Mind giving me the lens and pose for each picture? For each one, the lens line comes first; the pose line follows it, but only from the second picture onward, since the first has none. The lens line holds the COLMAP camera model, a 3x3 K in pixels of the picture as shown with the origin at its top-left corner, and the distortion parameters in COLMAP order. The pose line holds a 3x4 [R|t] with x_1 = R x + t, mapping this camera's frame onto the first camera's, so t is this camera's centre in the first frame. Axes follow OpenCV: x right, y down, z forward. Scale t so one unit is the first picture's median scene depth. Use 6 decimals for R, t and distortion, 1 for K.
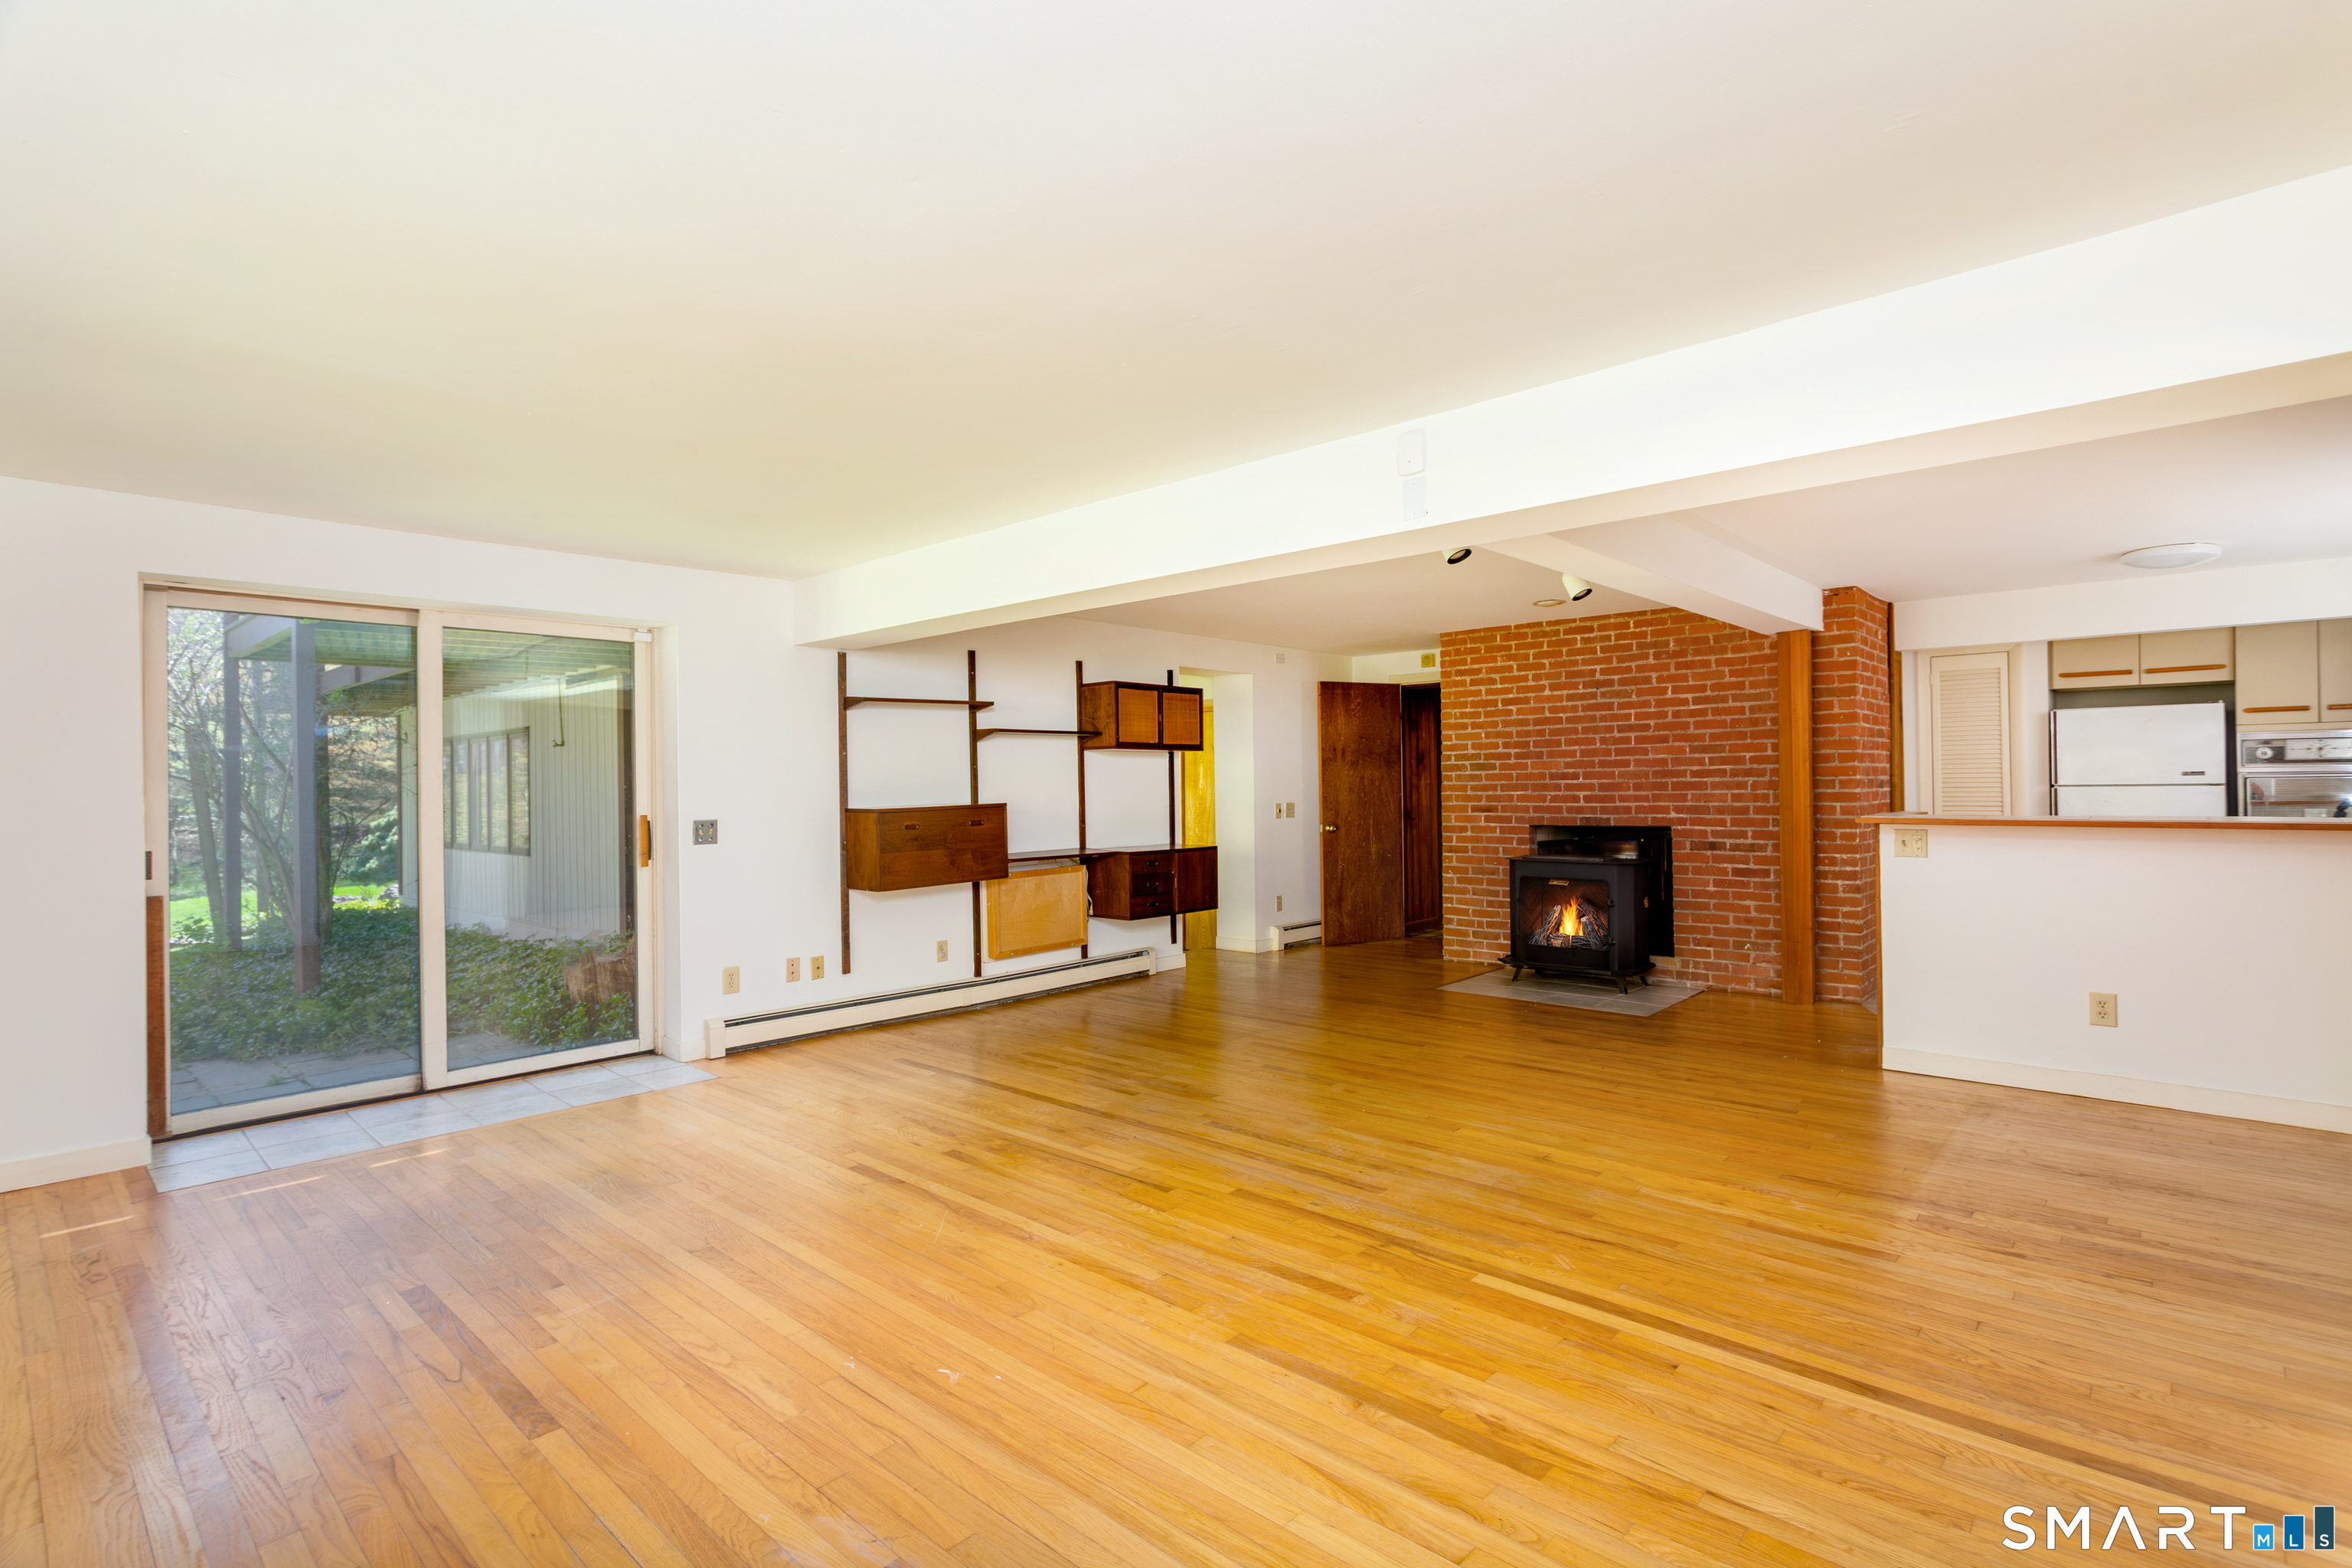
lens RADIAL K [[1111.0, 0, 1170.9], [0, 1111.0, 780.9], [0, 0, 1]] dist [-0.002441, -0.000491]
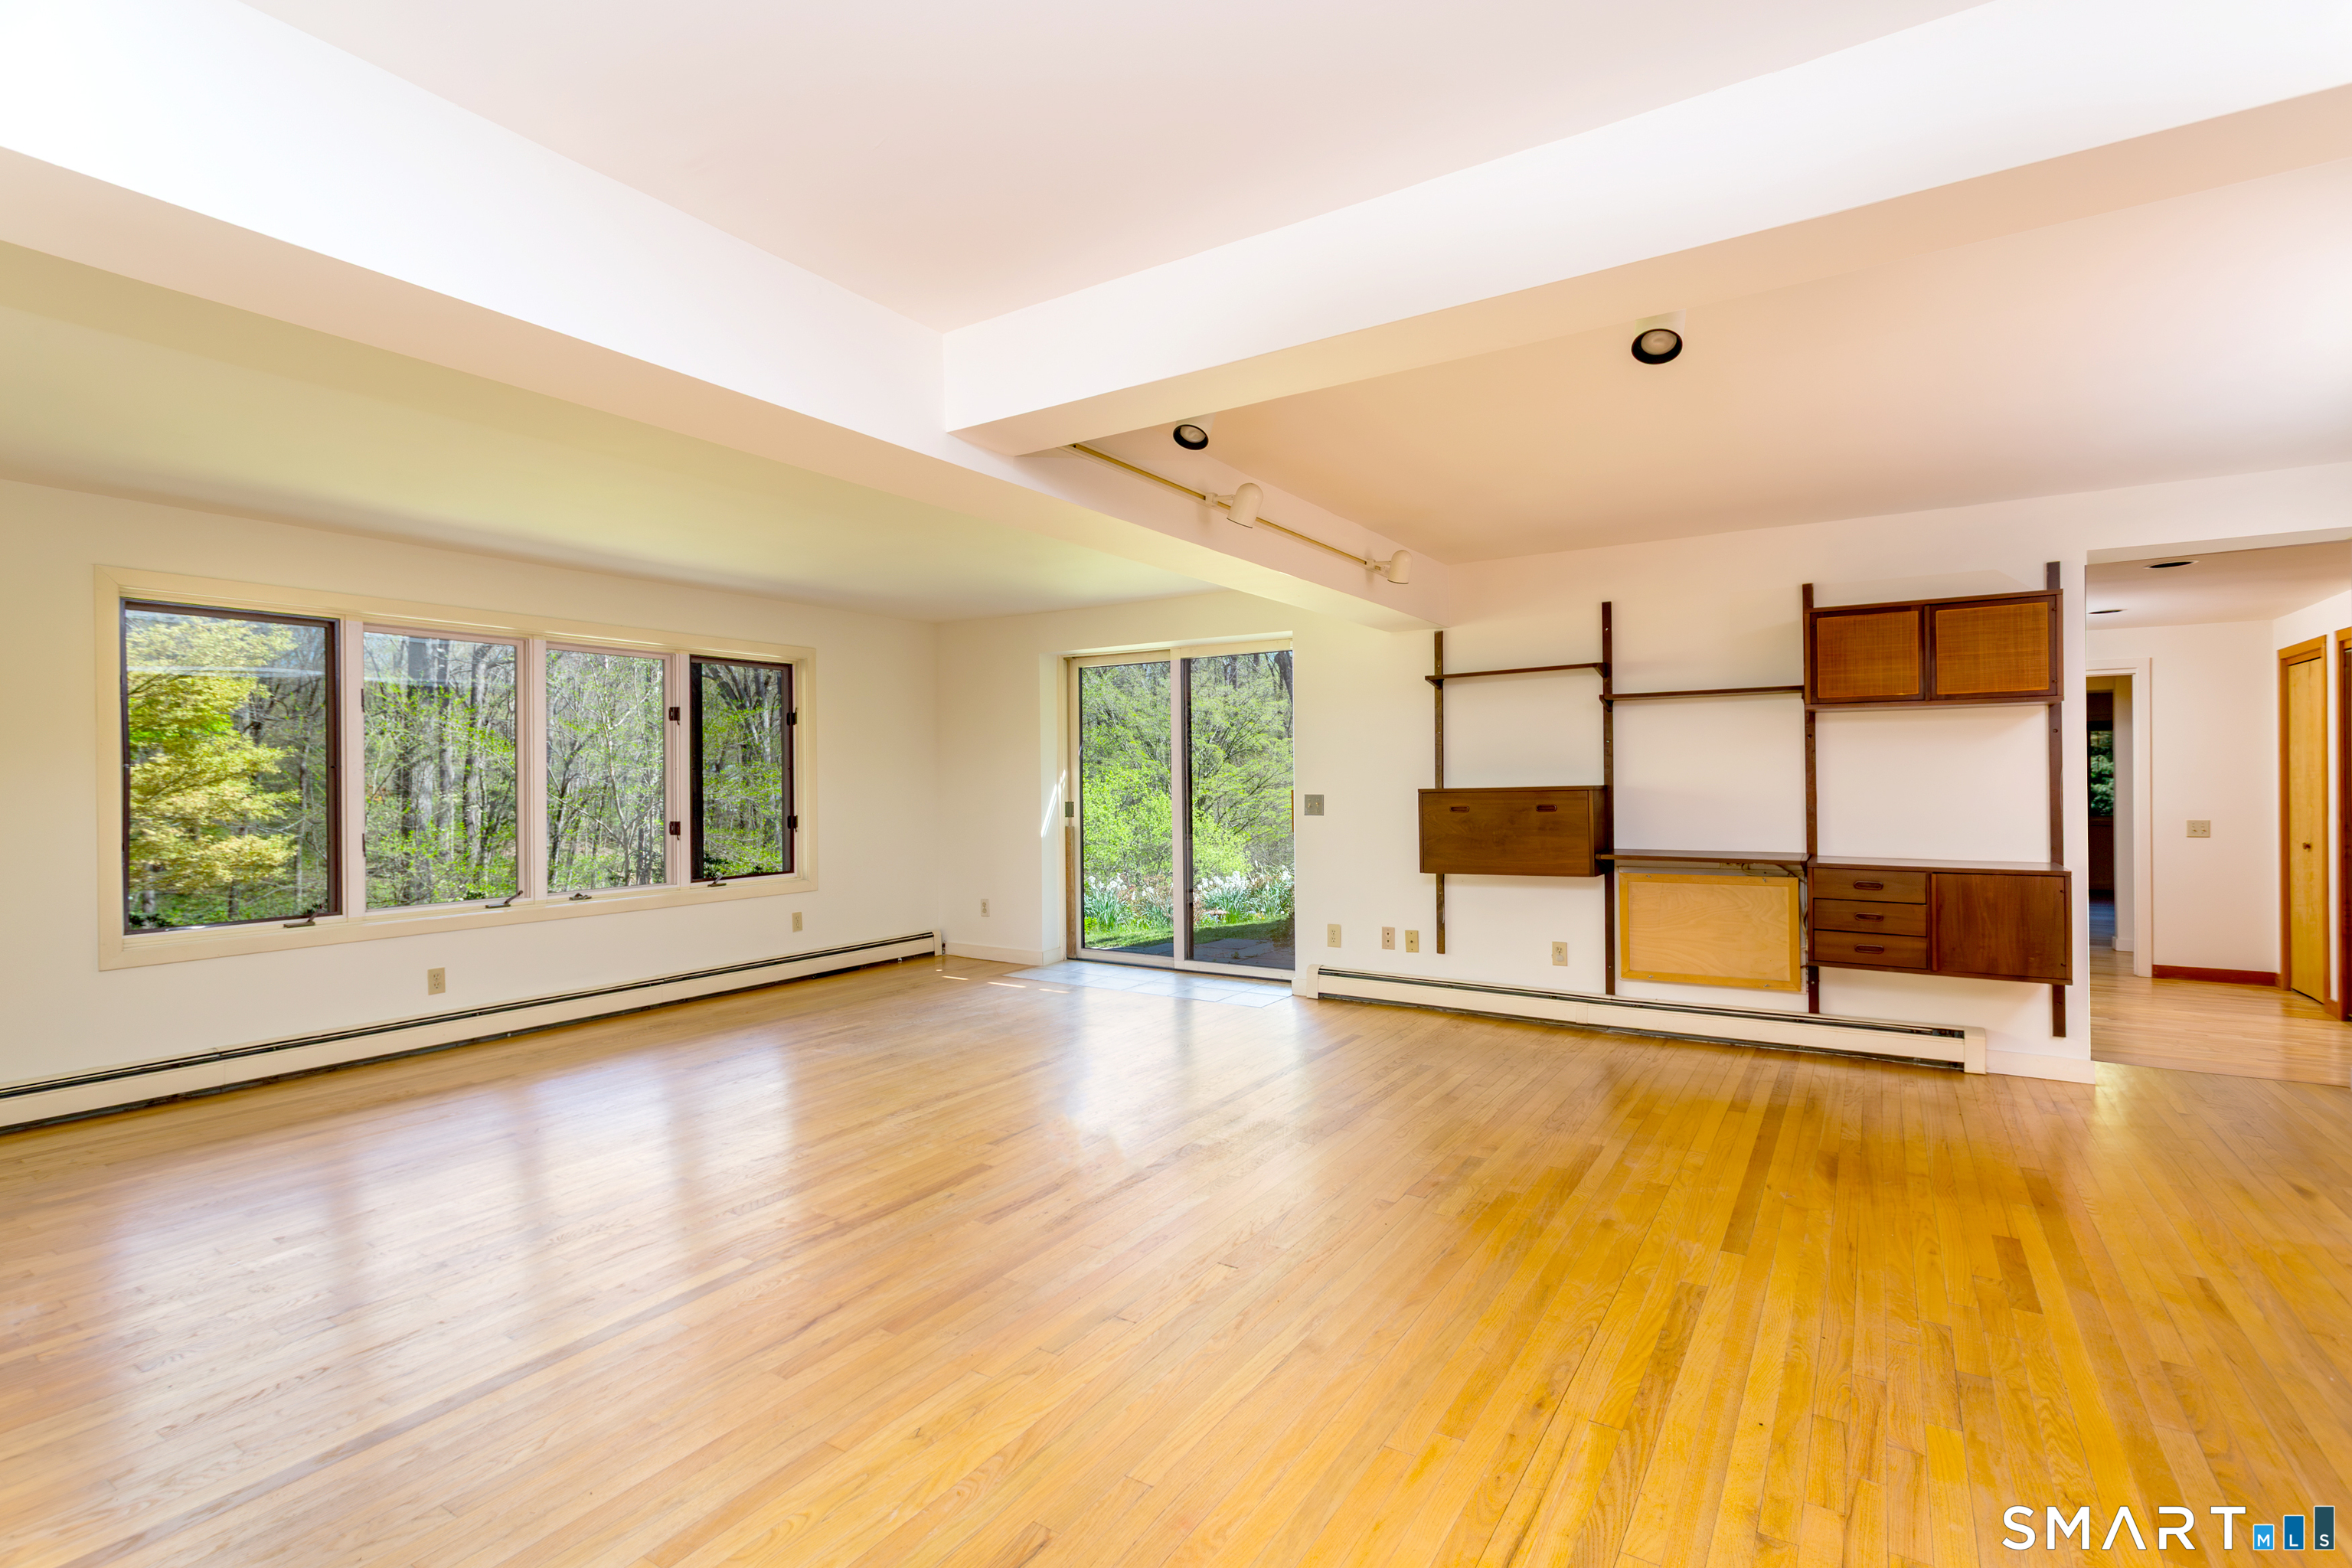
lens RADIAL K [[1111.0, 0, 1170.9], [0, 1111.0, 780.9], [0, 0, 1]] dist [-0.002441, -0.000491]
pose [[0.168865, 0.014326, -0.985535, 0.624430], [0.008732, 0.999833, 0.016030, 0.000443], [0.985601, -0.011312, 0.168711, 0.572214]]
